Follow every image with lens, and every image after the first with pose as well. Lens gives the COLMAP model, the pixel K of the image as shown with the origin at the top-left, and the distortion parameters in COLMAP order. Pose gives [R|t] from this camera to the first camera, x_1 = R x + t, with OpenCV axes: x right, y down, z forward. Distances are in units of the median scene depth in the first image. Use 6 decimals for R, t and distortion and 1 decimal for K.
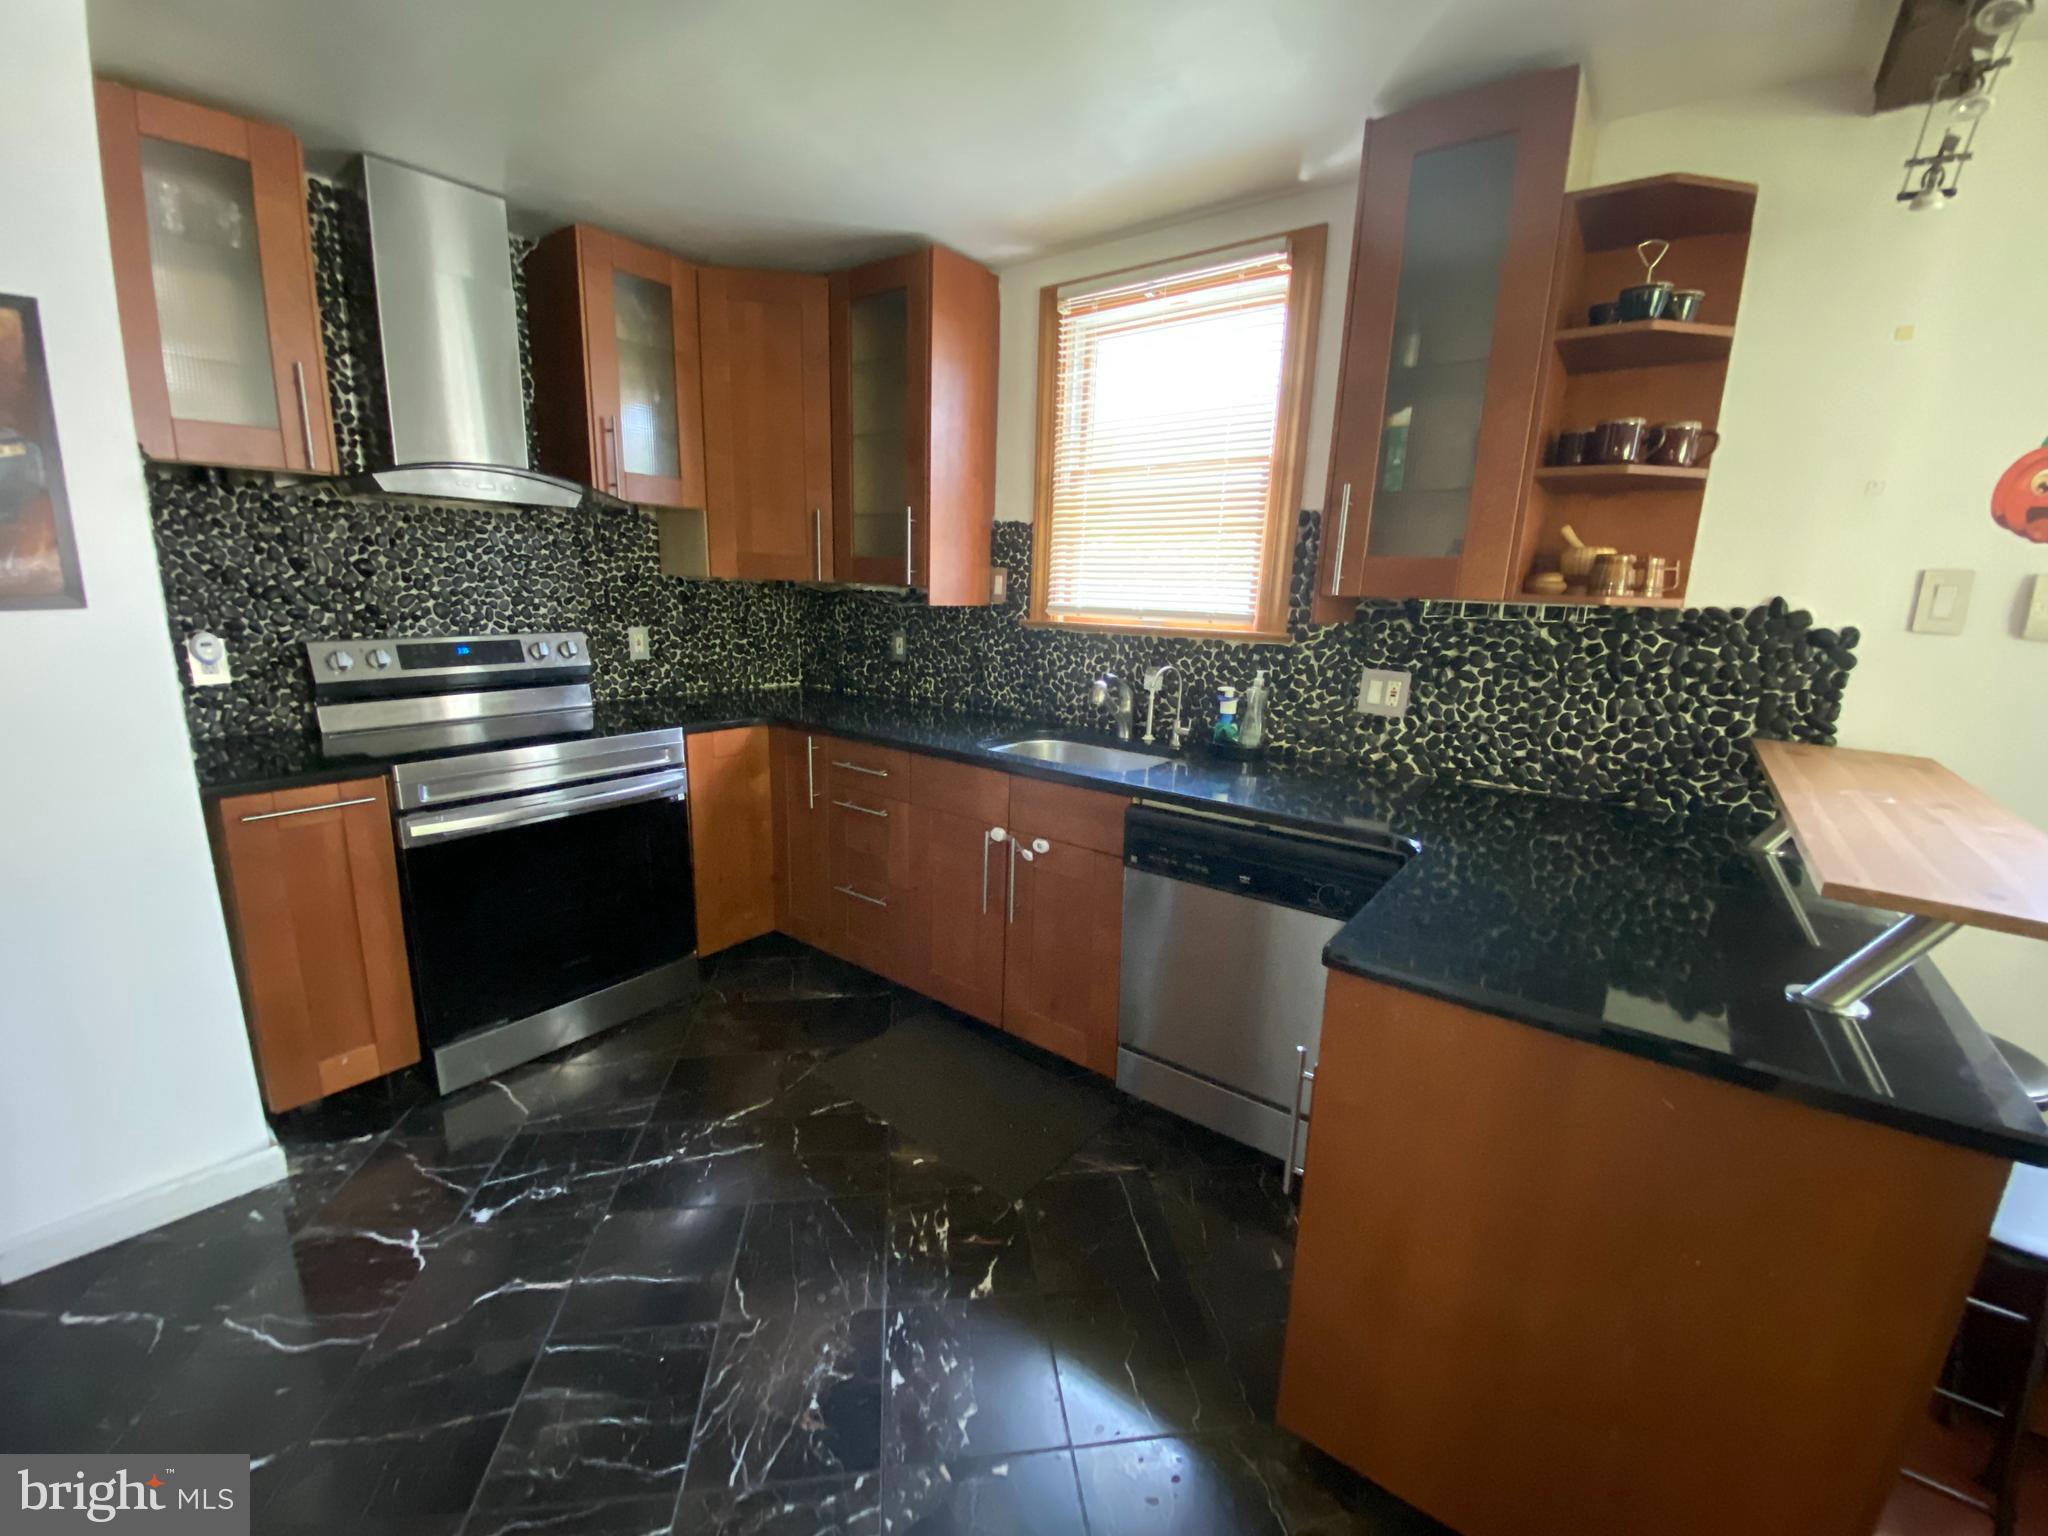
lens RADIAL K [[835.6, 0, 1015.0], [0, 835.6, 764.0], [0, 0, 1]] dist [0.013670, -0.016577]
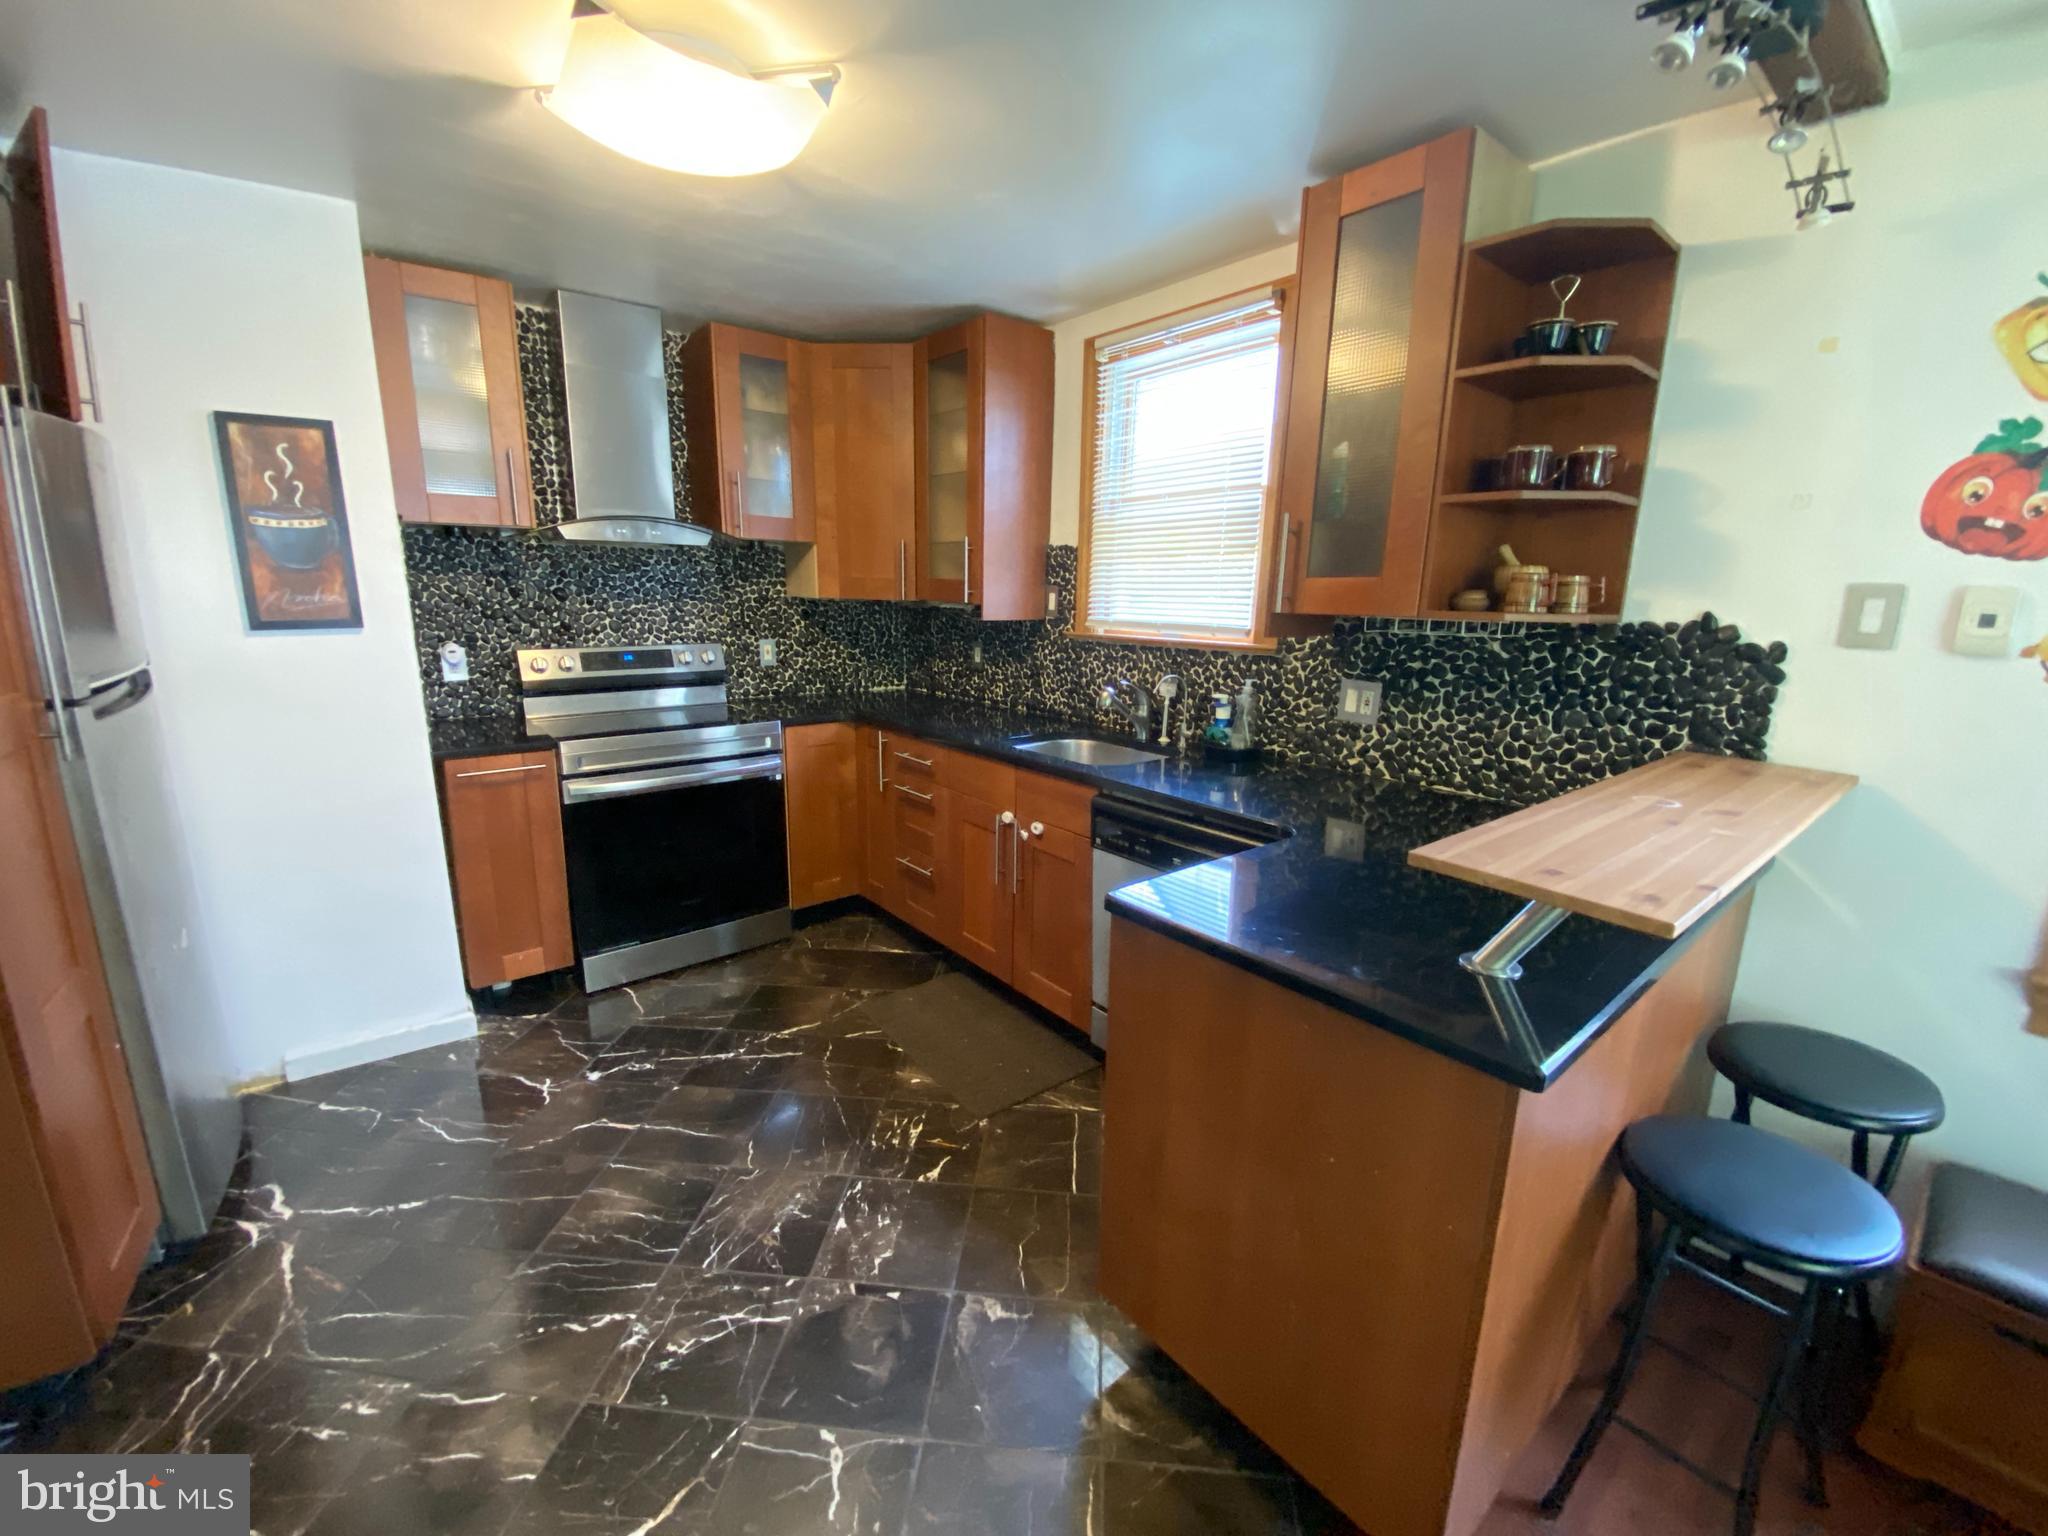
lens RADIAL K [[825.8, 0, 1013.2], [0, 825.8, 765.5], [0, 0, 1]] dist [0.013353, -0.016606]
pose [[0.972980, 0.035133, -0.228199, 0.248619], [-0.036483, 0.999333, -0.001697, 0.013651], [0.227988, 0.009976, 0.973613, -0.122679]]
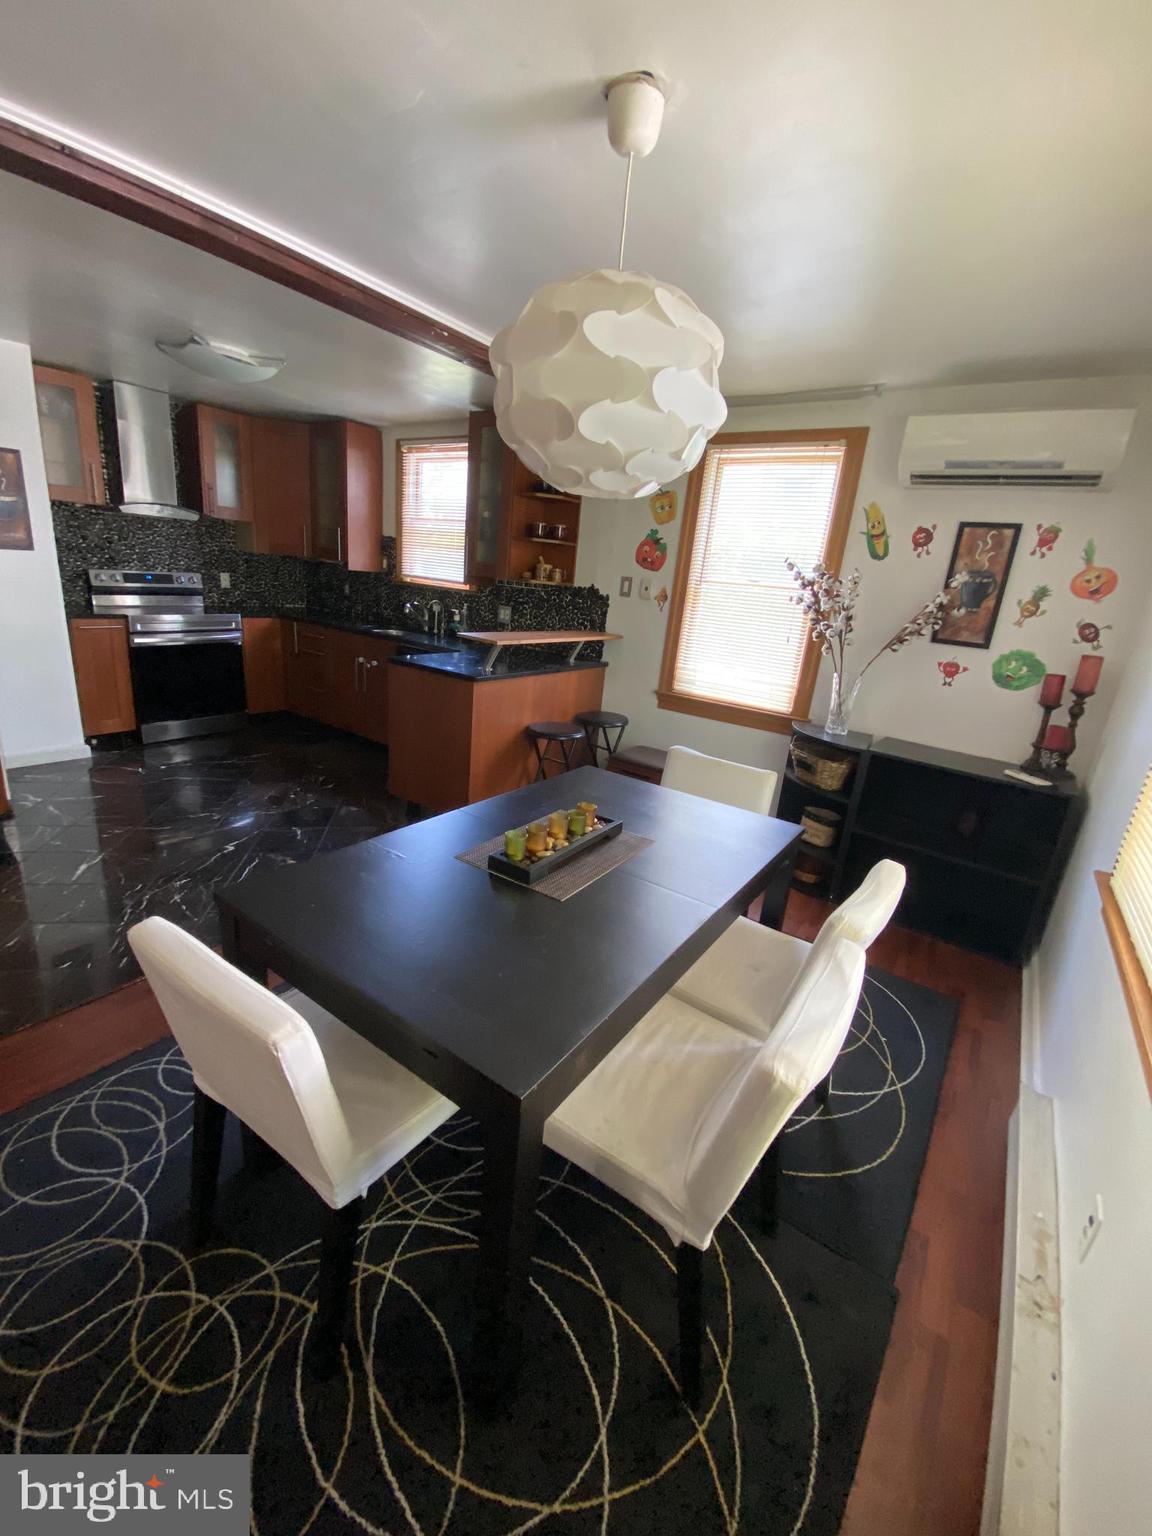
lens RADIAL K [[626.7, 0, 568.5], [0, 626.7, 751.0], [0, 0, 1]] dist [0.013670, -0.016577]
pose [[0.997087, 0.047201, 0.059916, 0.531934], [-0.051399, 0.996182, 0.070572, 0.198896], [-0.056356, -0.073446, 0.995706, -1.040894]]
